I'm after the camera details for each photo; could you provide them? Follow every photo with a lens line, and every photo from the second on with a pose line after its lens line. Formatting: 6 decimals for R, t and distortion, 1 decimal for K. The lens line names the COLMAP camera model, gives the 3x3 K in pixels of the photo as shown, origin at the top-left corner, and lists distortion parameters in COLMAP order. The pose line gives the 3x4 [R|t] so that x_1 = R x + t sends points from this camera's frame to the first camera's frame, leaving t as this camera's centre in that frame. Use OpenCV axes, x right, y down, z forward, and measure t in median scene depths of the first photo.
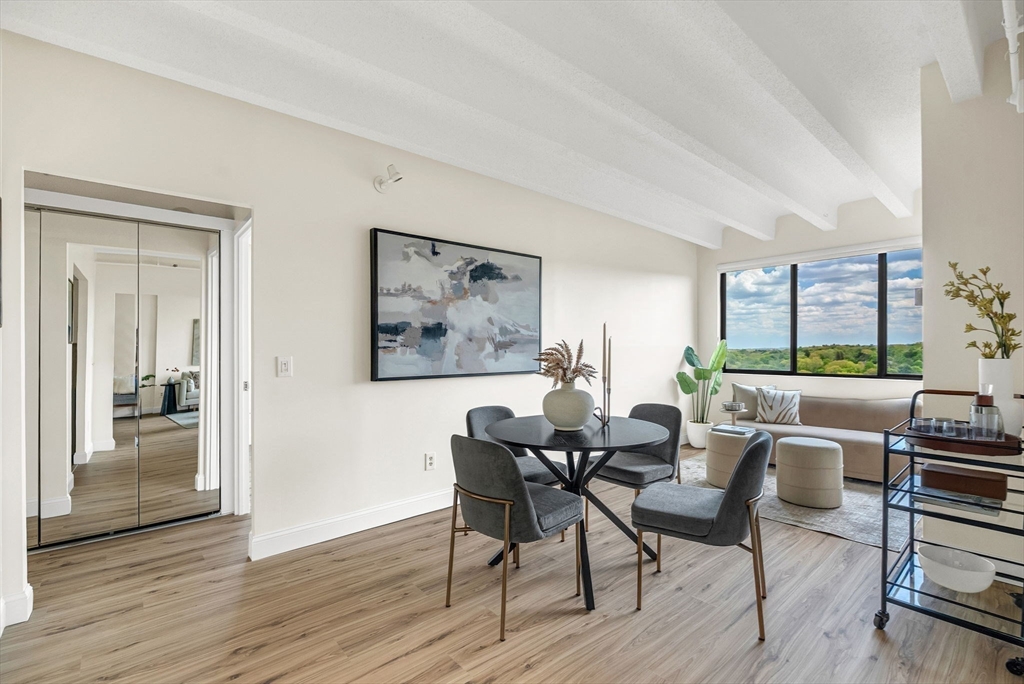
lens RADIAL K [[459.8, 0, 517.1], [0, 459.8, 352.6], [0, 0, 1]] dist [-0.001784, -0.000223]
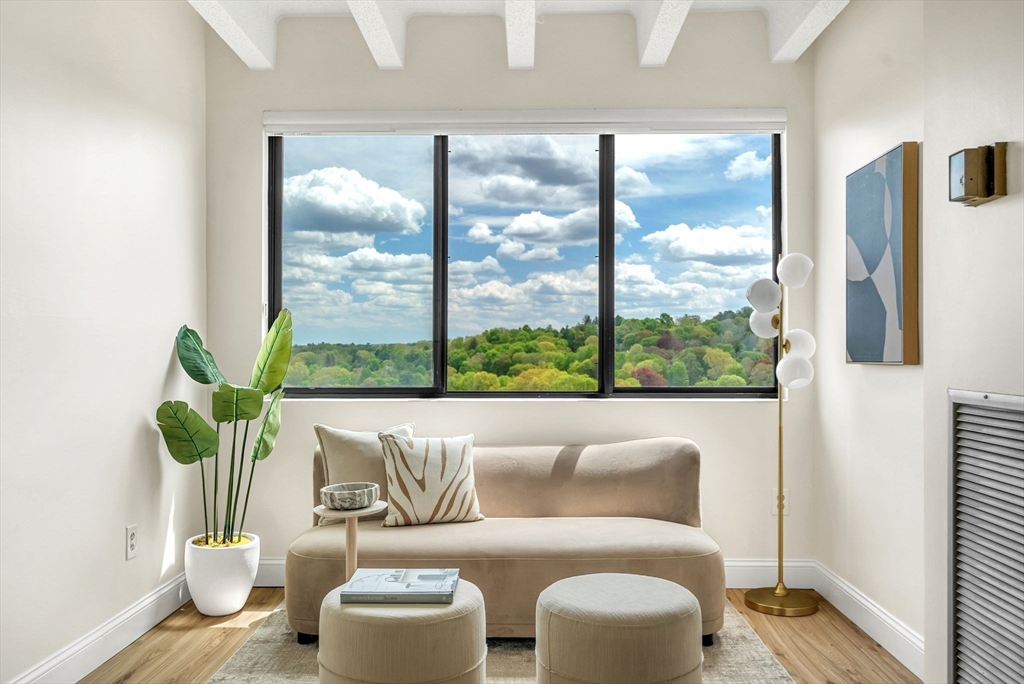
lens RADIAL K [[825.9, 0, 512.0], [0, 825.9, 342.0], [0, 0, 1]] dist [0.004749, 0.000855]
pose [[0.675299, 0.006616, 0.737514, 0.085310], [0.006397, 0.999870, -0.014827, 0.010284], [-0.737516, 0.014730, 0.675169, 0.438130]]
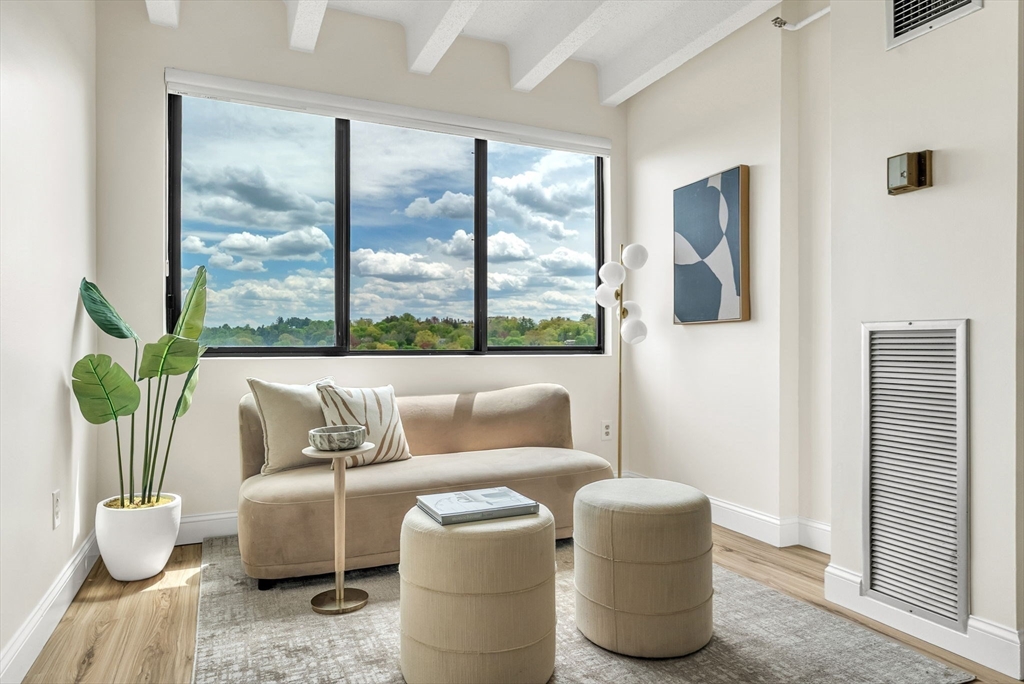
lens RADIAL K [[621.6, 0, 512.0], [0, 621.6, 342.0], [0, 0, 1]] dist [-0.003464, -0.000404]
pose [[0.281795, 0.007148, 0.959448, 0.037747], [0.007782, 0.999922, -0.009735, 0.042790], [-0.959443, 0.010210, 0.281718, 0.653405]]
